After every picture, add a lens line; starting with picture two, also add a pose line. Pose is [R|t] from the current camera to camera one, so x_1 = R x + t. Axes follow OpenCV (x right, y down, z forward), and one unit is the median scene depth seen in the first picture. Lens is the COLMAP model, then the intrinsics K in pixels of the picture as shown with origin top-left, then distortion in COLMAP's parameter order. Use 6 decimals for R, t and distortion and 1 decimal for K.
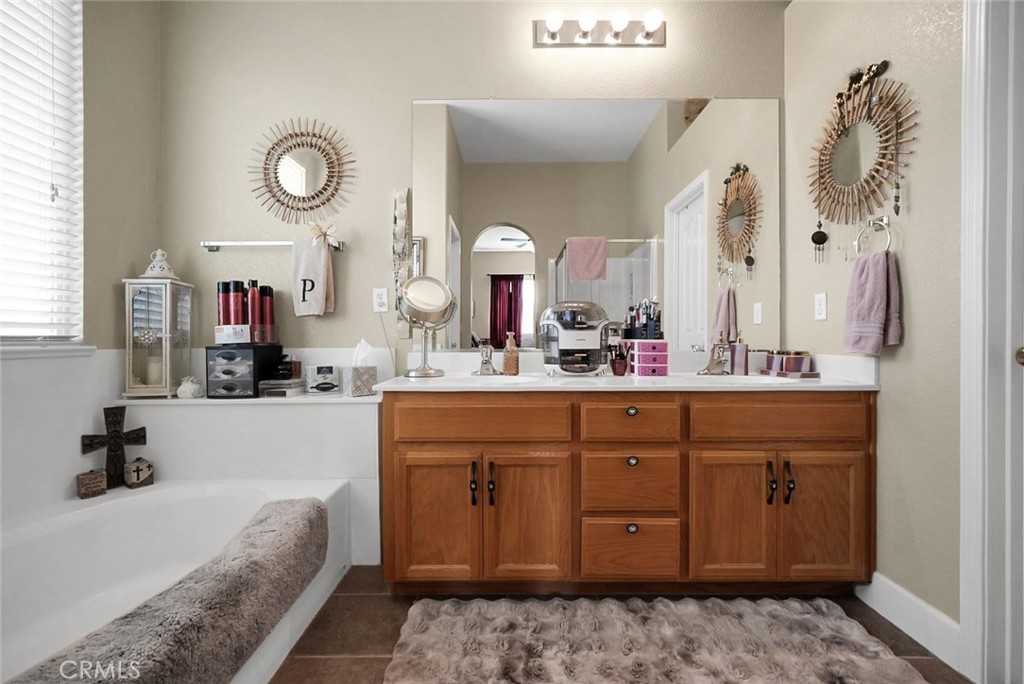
lens RADIAL K [[461.8, 0, 510.7], [0, 461.8, 342.5], [0, 0, 1]] dist [-0.015987, 0.007908]
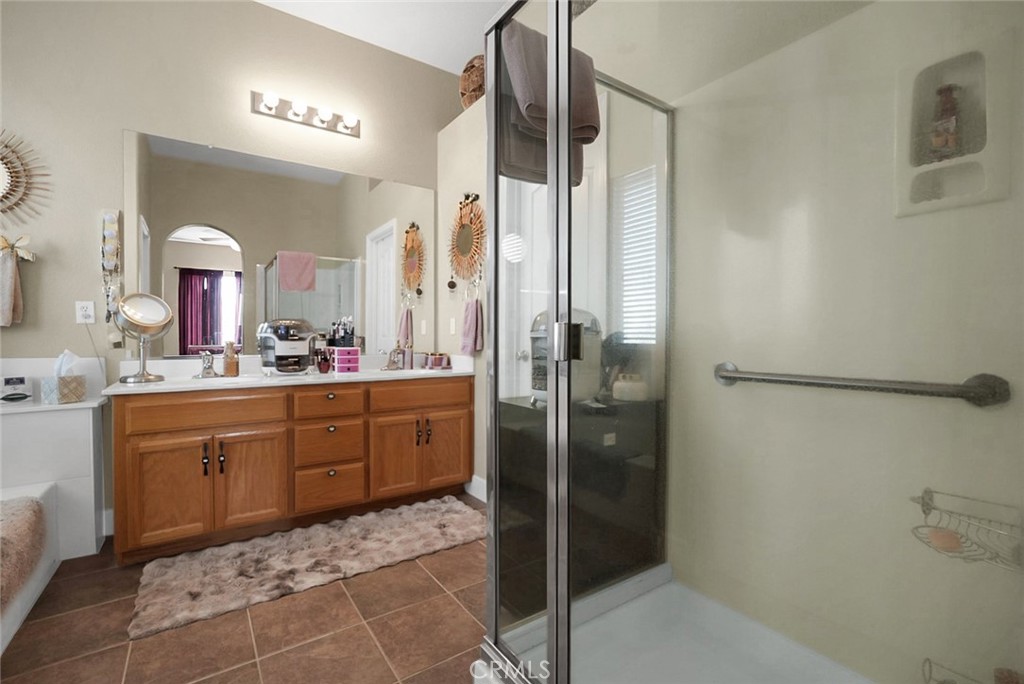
lens RADIAL K [[461.8, 0, 525.7], [0, 461.8, 338.7], [0, 0, 1]] dist [-0.015987, 0.007908]
pose [[0.810651, -0.001833, 0.585527, -0.095400], [0.003368, 0.999993, -0.001532, -0.031936], [-0.585520, 0.003214, 0.810652, -0.548122]]
